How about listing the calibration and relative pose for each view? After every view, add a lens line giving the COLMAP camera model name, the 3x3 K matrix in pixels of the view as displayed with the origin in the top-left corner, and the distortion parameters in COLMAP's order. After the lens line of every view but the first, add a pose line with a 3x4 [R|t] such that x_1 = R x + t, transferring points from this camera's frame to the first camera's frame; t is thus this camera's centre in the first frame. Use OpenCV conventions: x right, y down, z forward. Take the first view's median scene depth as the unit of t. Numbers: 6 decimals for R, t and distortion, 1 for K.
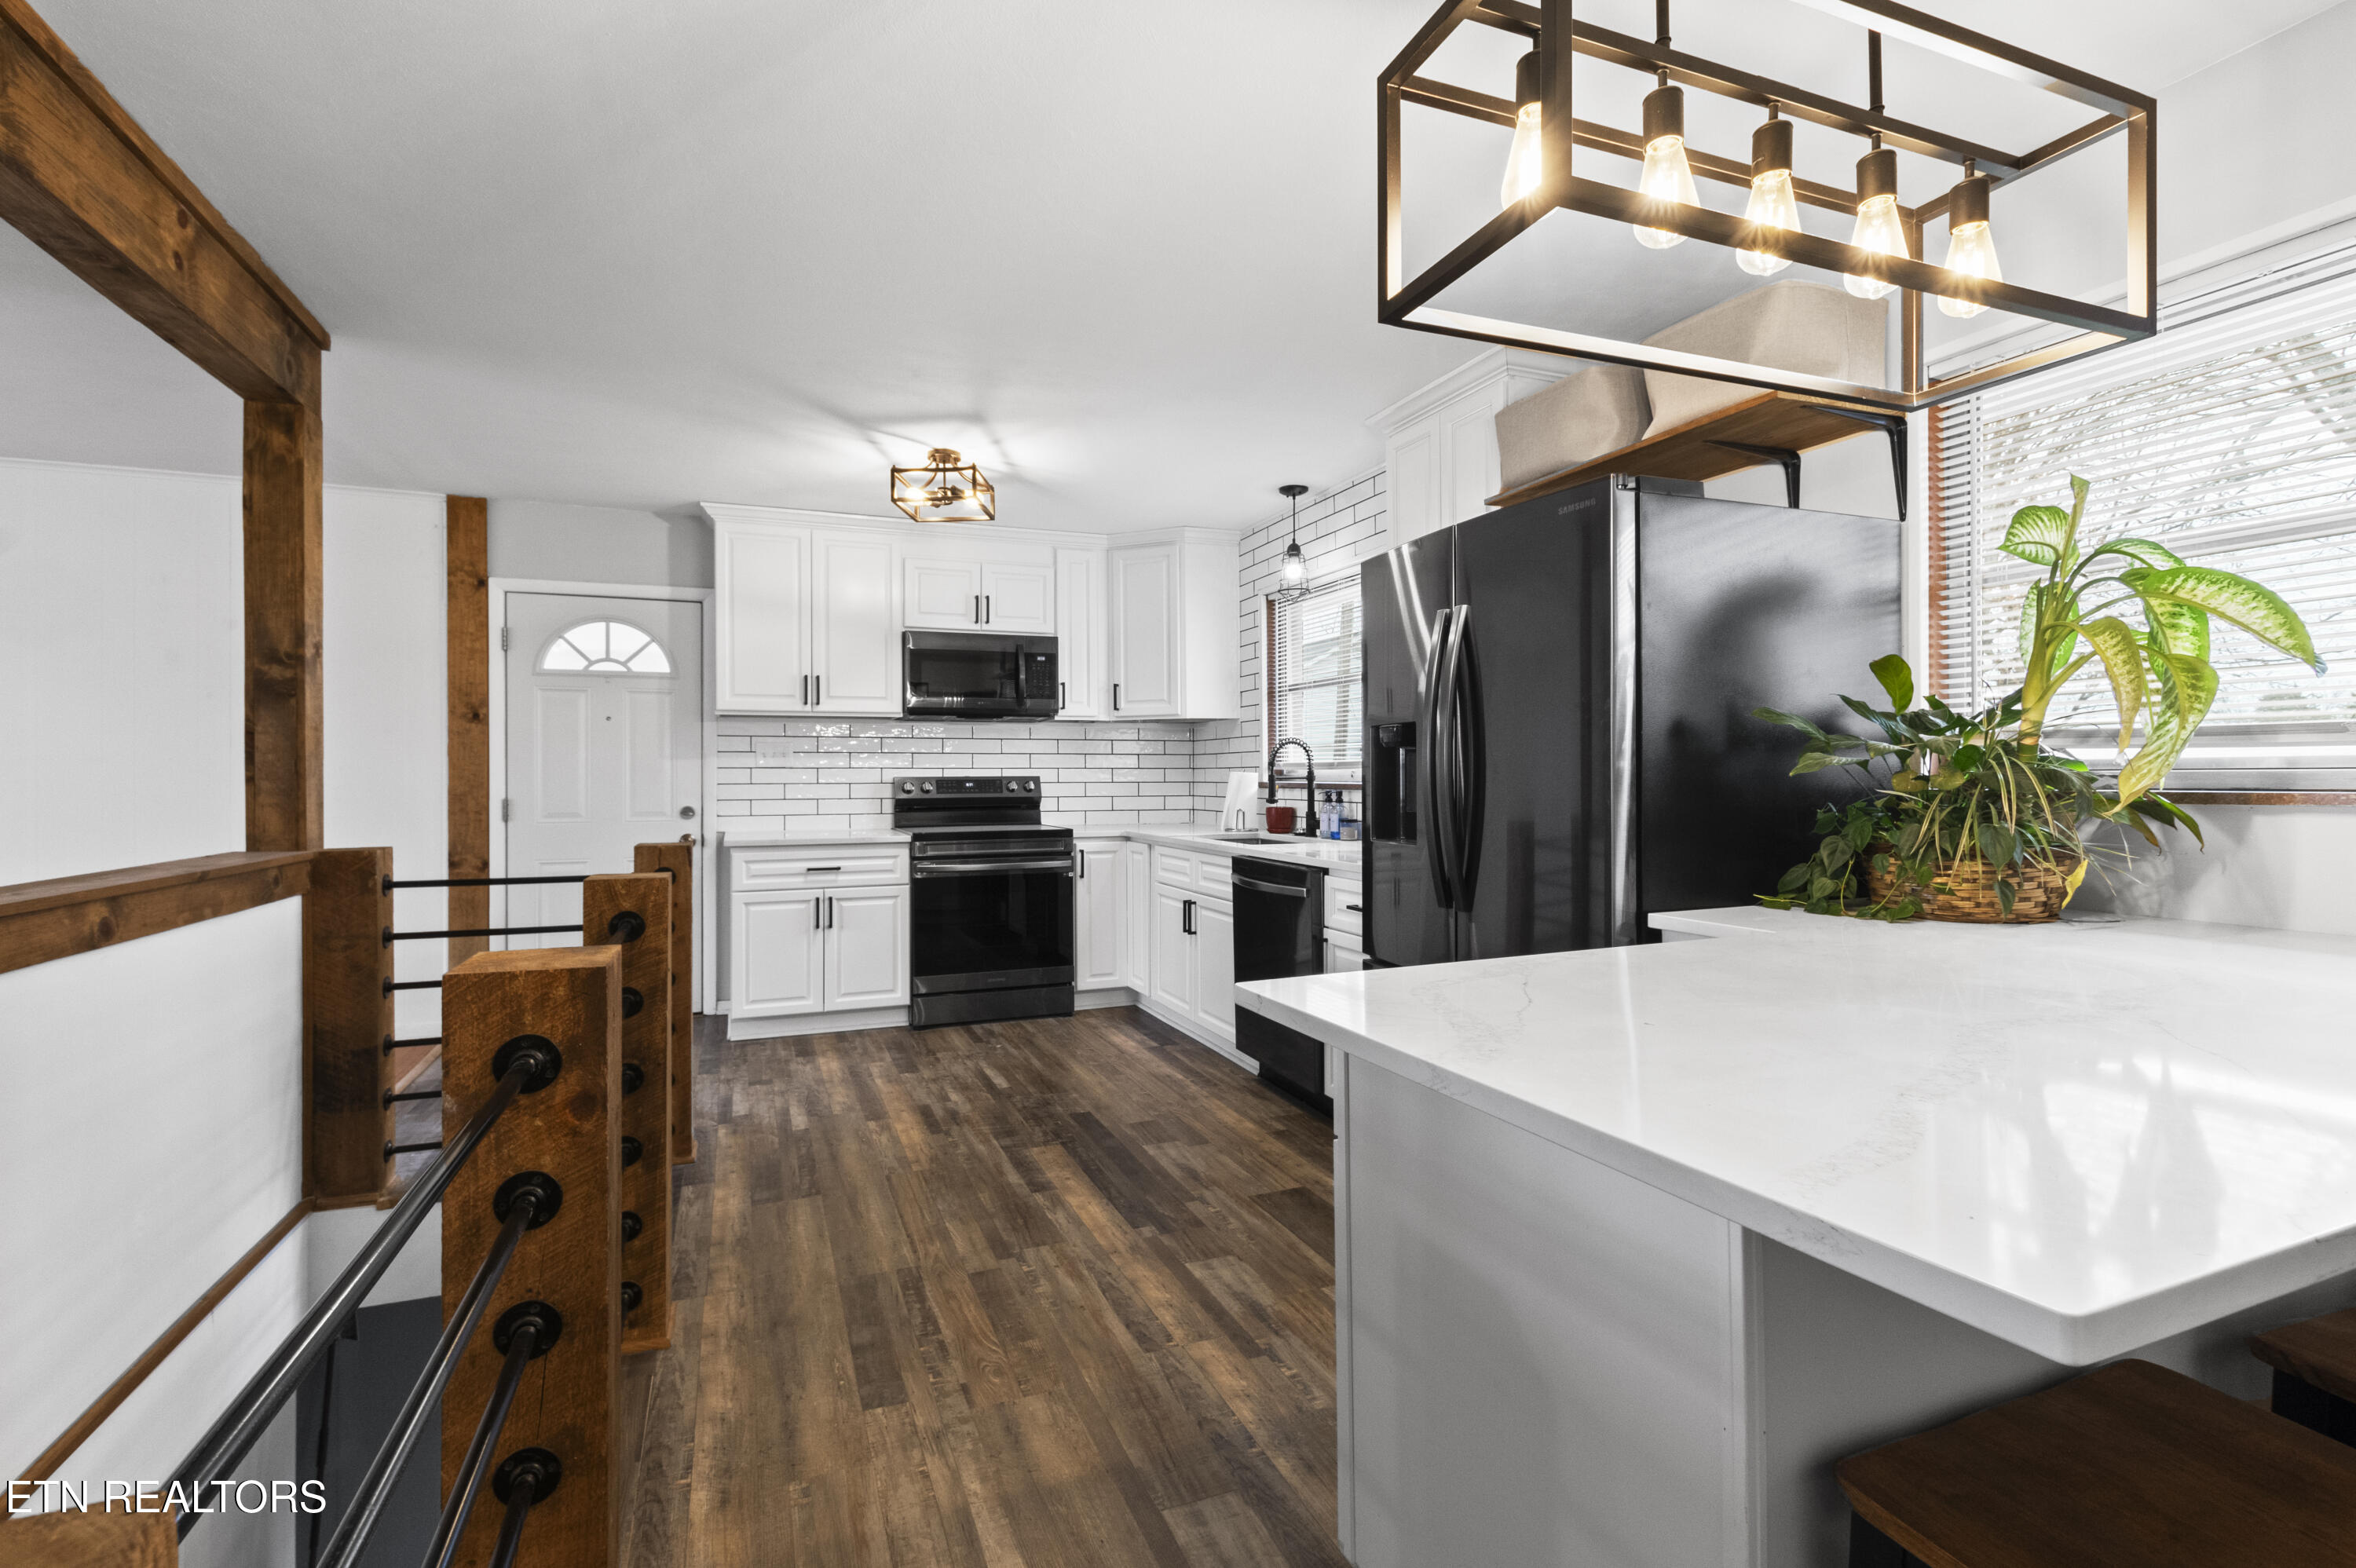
lens RADIAL K [[1021.7, 0, 1163.7], [0, 1021.7, 770.0], [0, 0, 1]] dist [-0.000029, -0.001870]
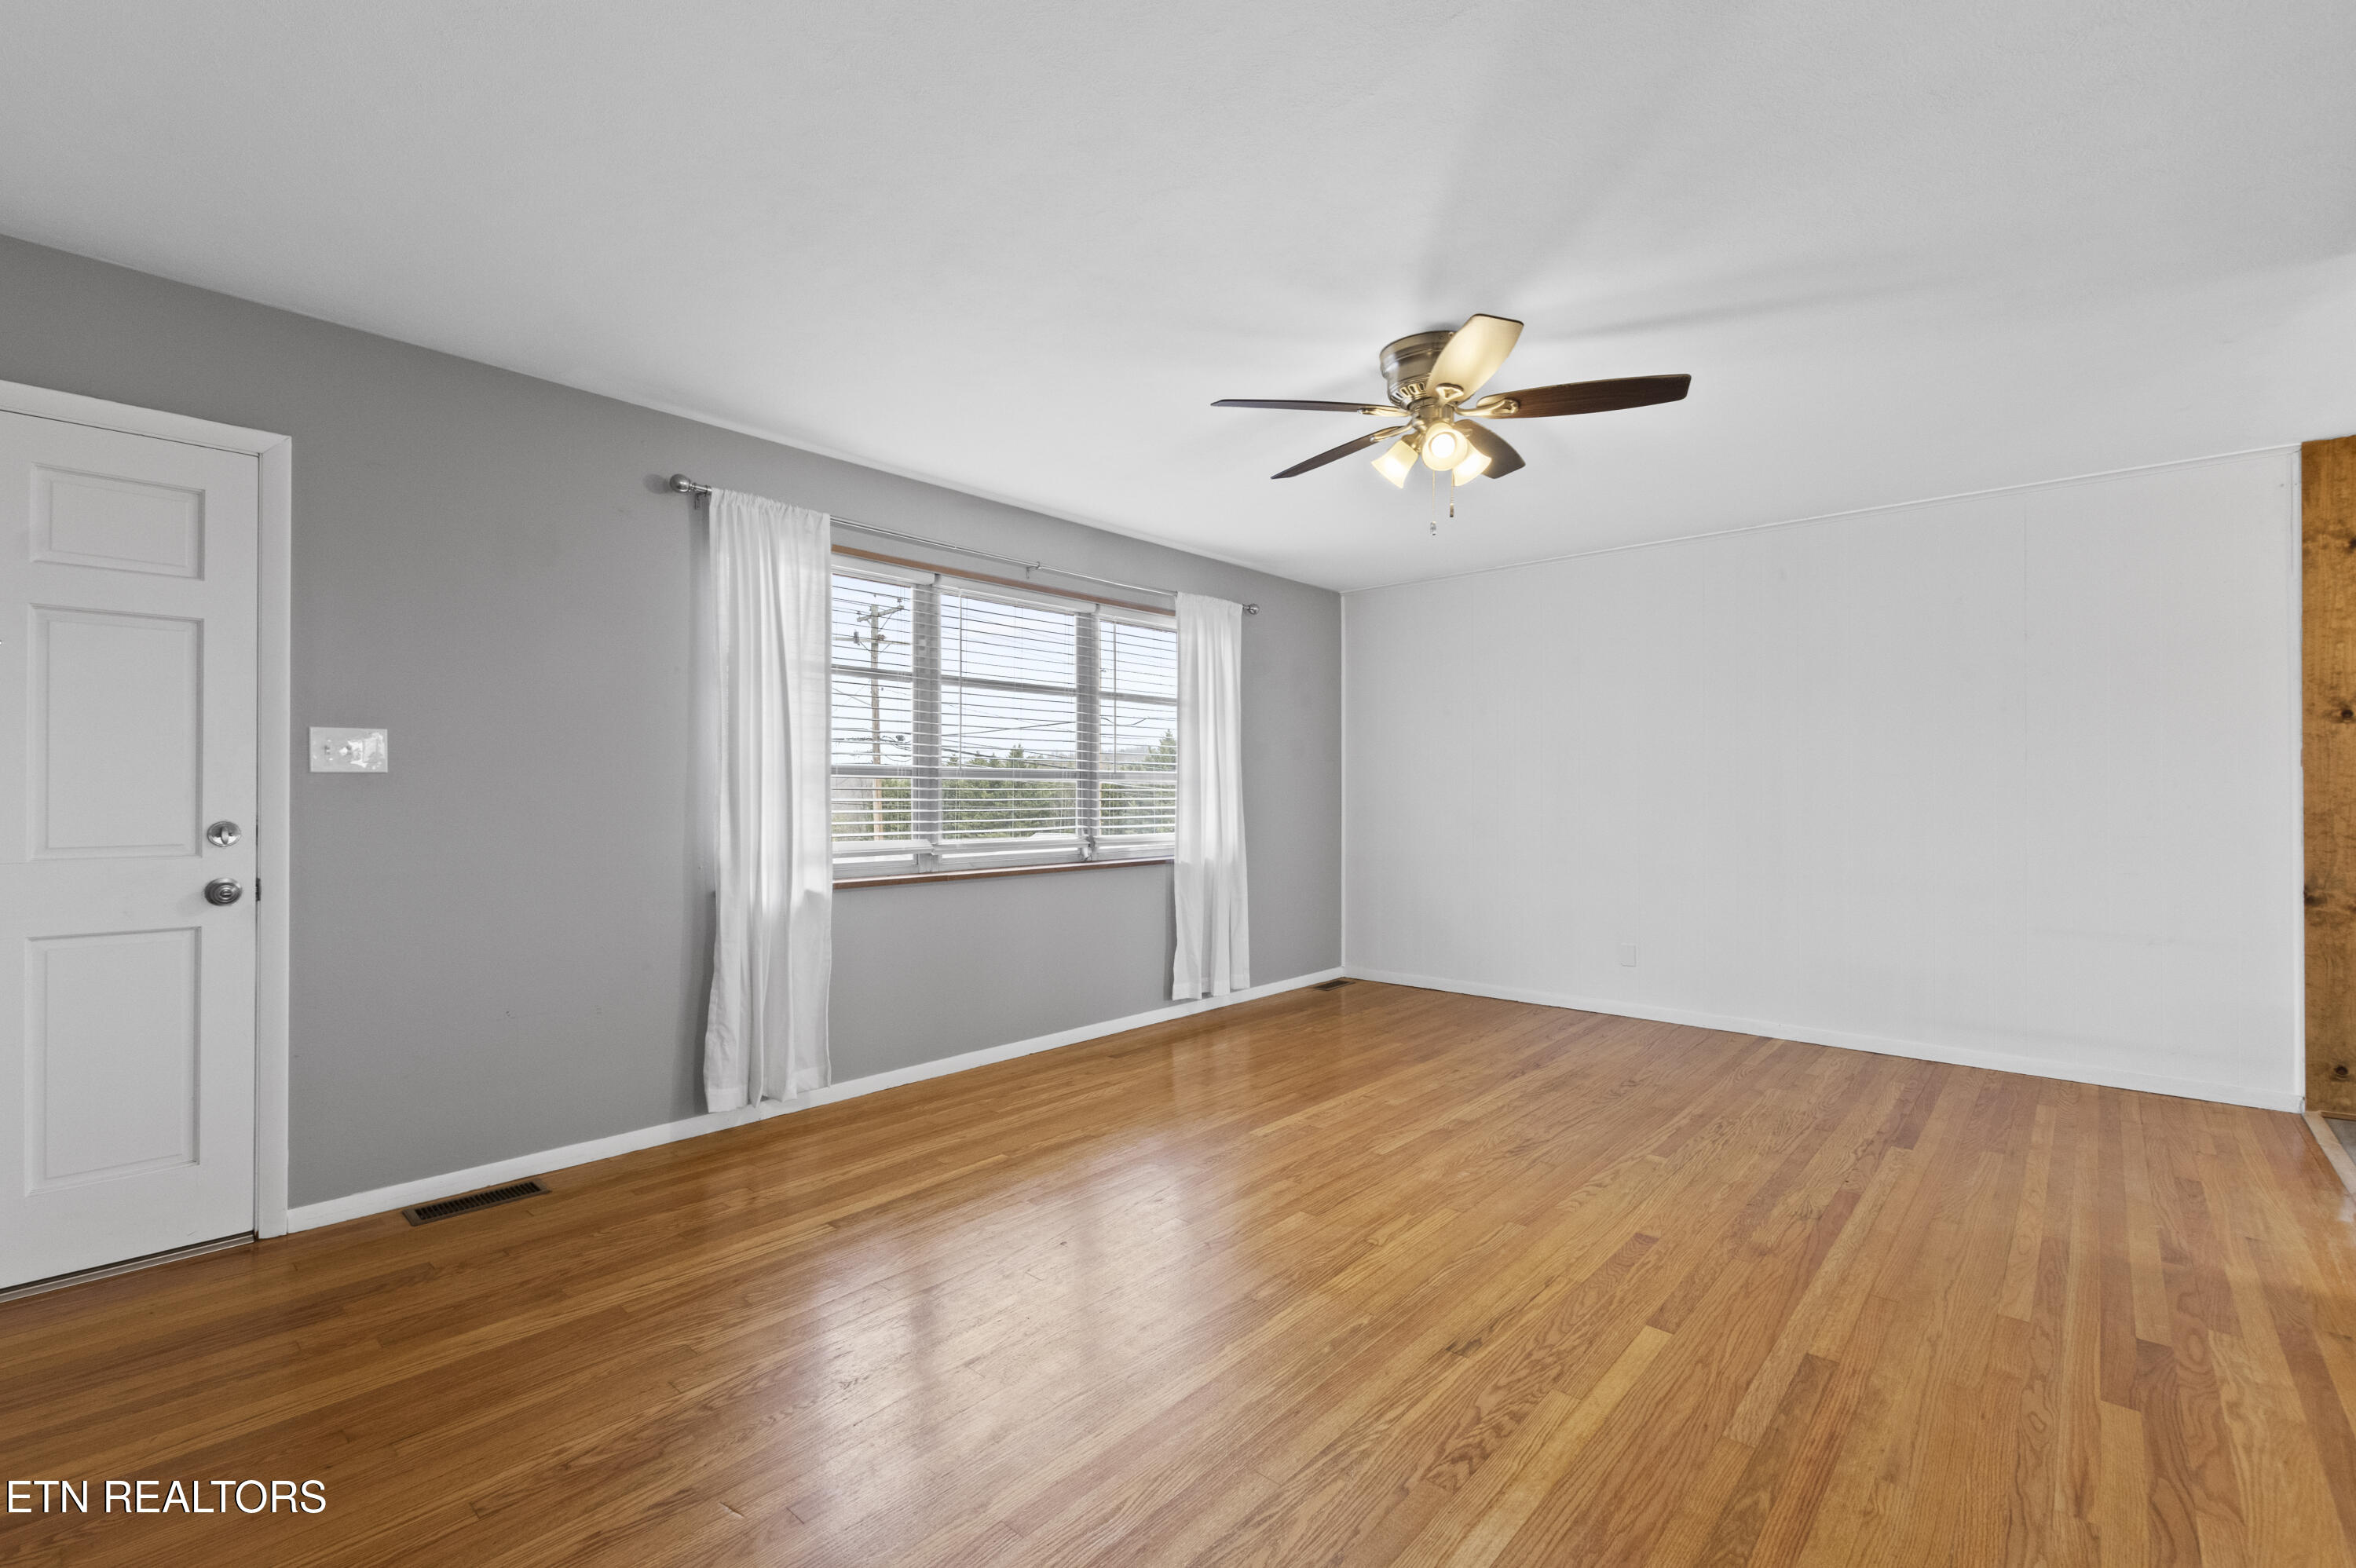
lens RADIAL K [[1021.7, 0, 1146.7], [0, 1021.7, 802.9], [0, 0, 1]] dist [-0.000029, -0.001870]
pose [[0.412602, 0.008942, -0.910867, -0.320797], [0.004694, 0.999918, 0.011943, 0.002007], [0.910899, -0.009204, 0.412526, -0.160315]]
